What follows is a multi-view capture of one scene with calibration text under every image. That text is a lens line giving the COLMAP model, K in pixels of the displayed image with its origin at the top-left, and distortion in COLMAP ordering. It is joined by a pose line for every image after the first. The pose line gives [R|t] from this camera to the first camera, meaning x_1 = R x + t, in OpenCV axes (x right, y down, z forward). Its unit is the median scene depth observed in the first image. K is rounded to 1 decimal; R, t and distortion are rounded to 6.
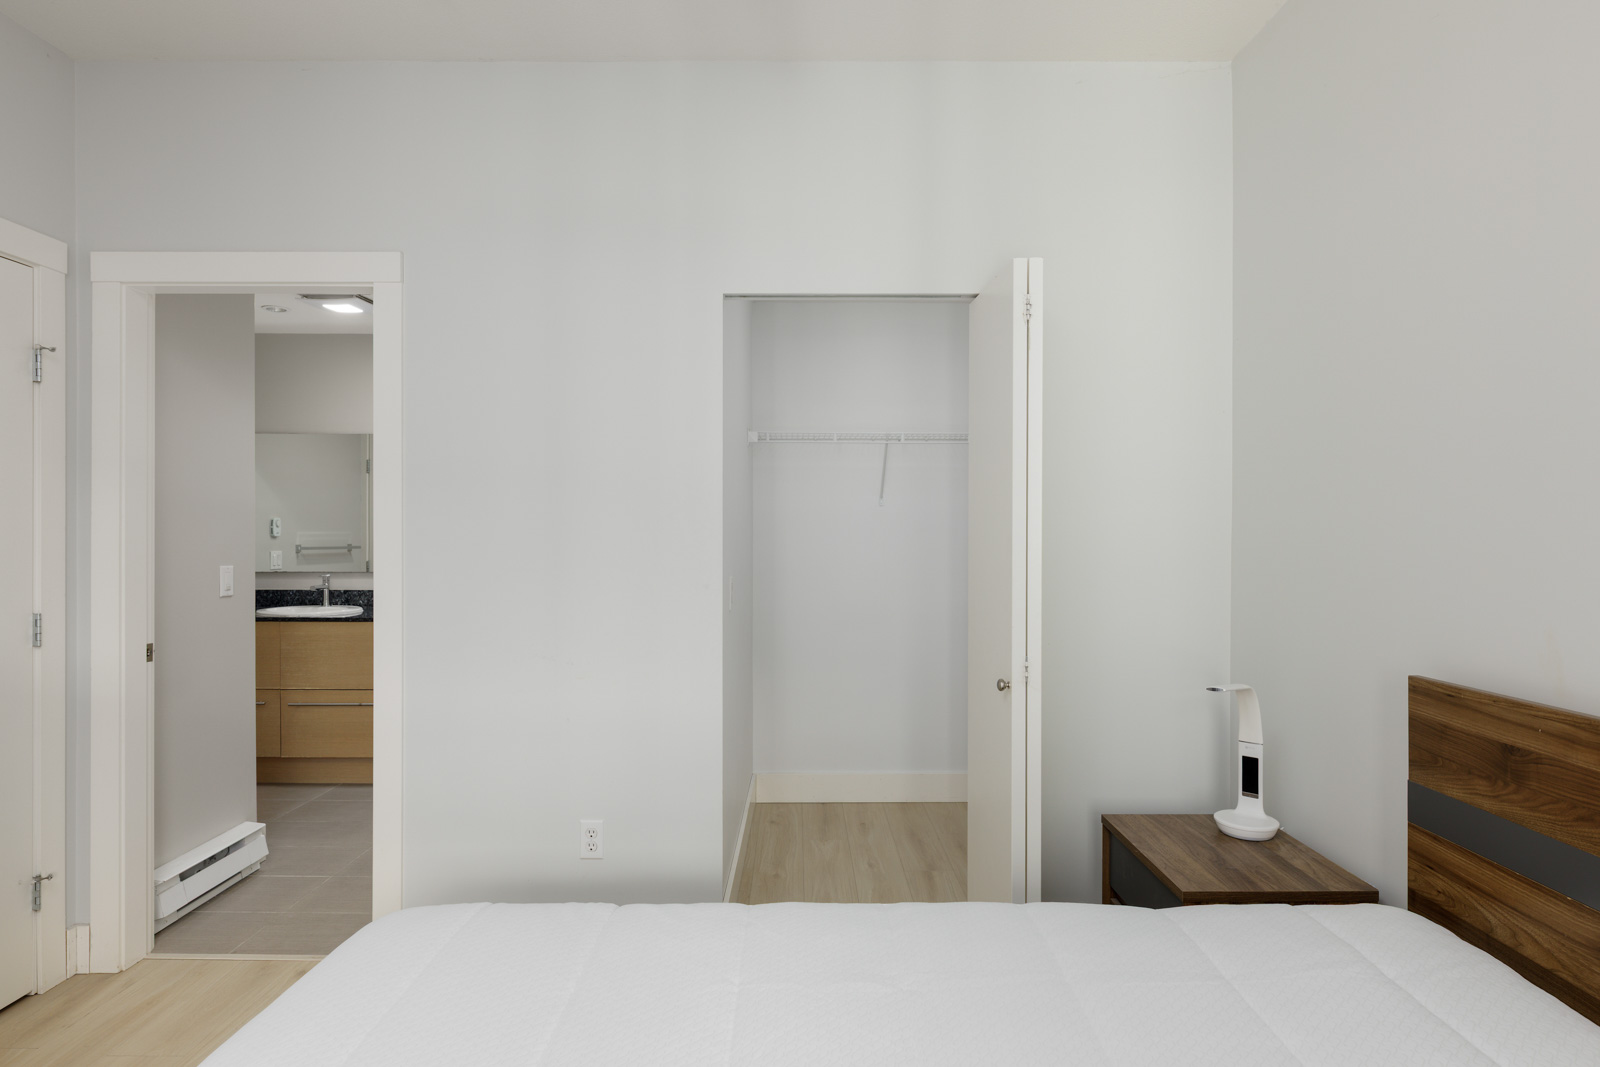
lens RADIAL K [[853.1, 0, 800.0], [0, 853.1, 533.5], [0, 0, 1]] dist [0.000635, 0.000038]
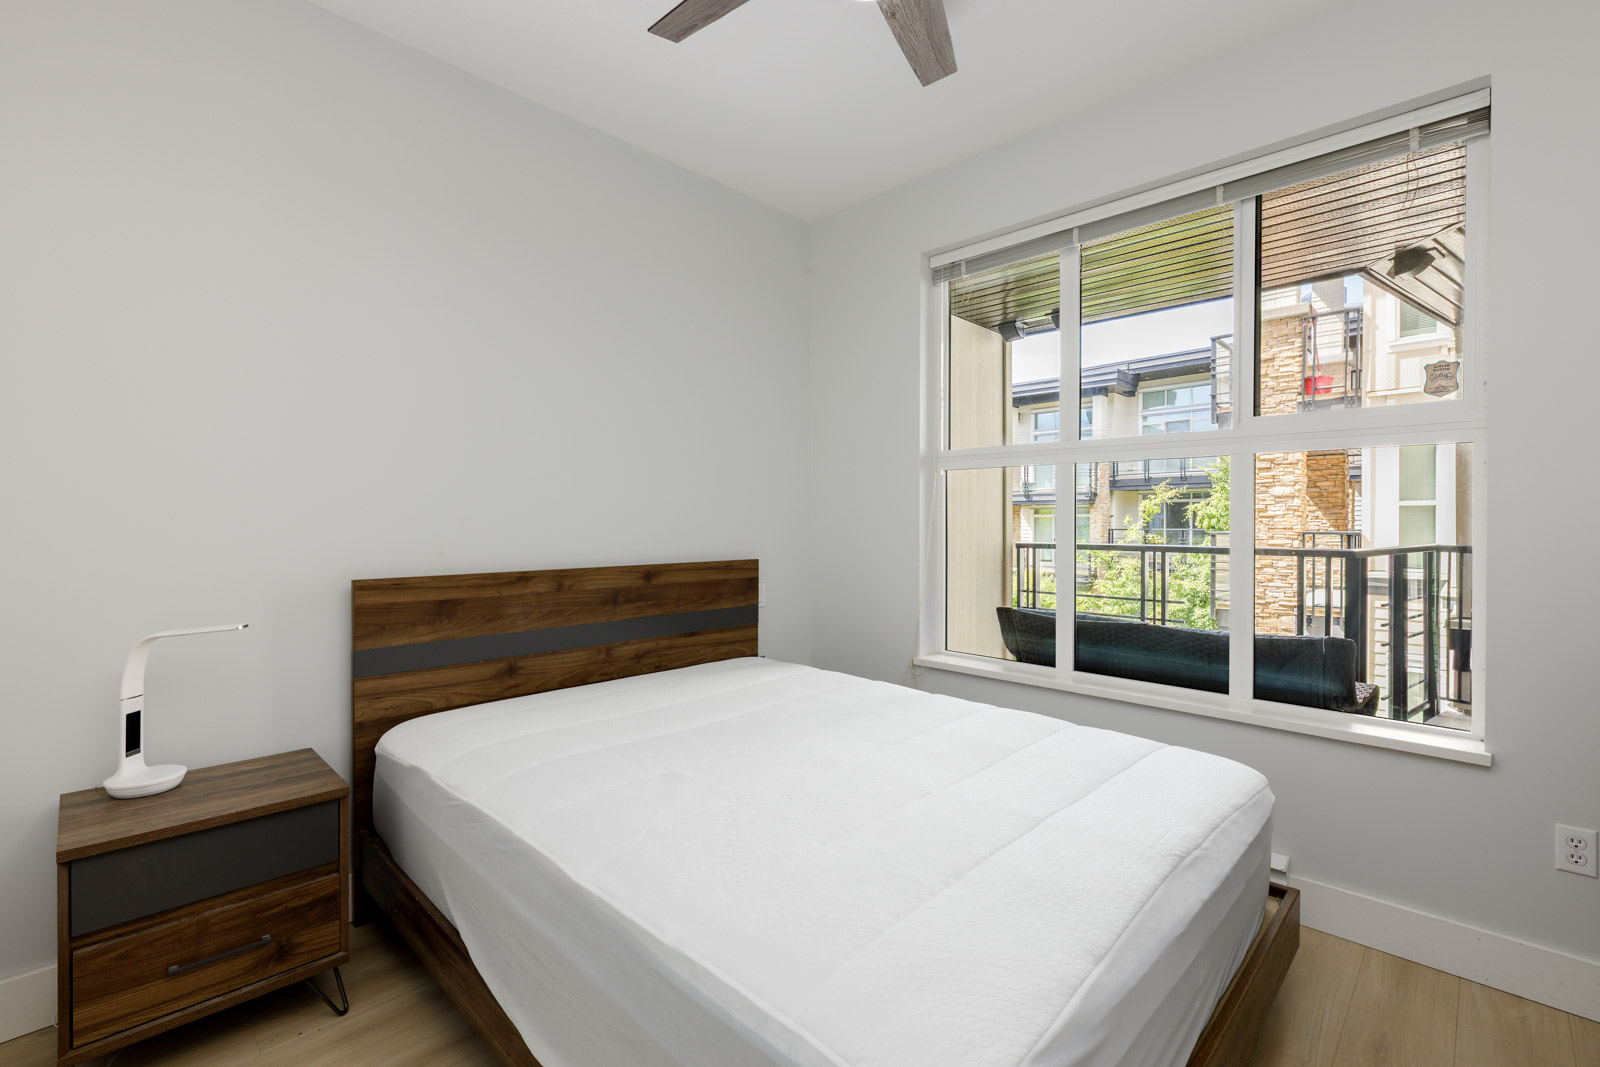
lens RADIAL K [[709.1, 0, 800.0], [0, 709.1, 533.5], [0, 0, 1]] dist [0.000258, 0.000006]
pose [[-0.717213, -0.009778, 0.696786, -0.701905], [-0.001682, 0.999923, 0.012300, 0.070389], [-0.696852, 0.007650, -0.717174, 1.356986]]
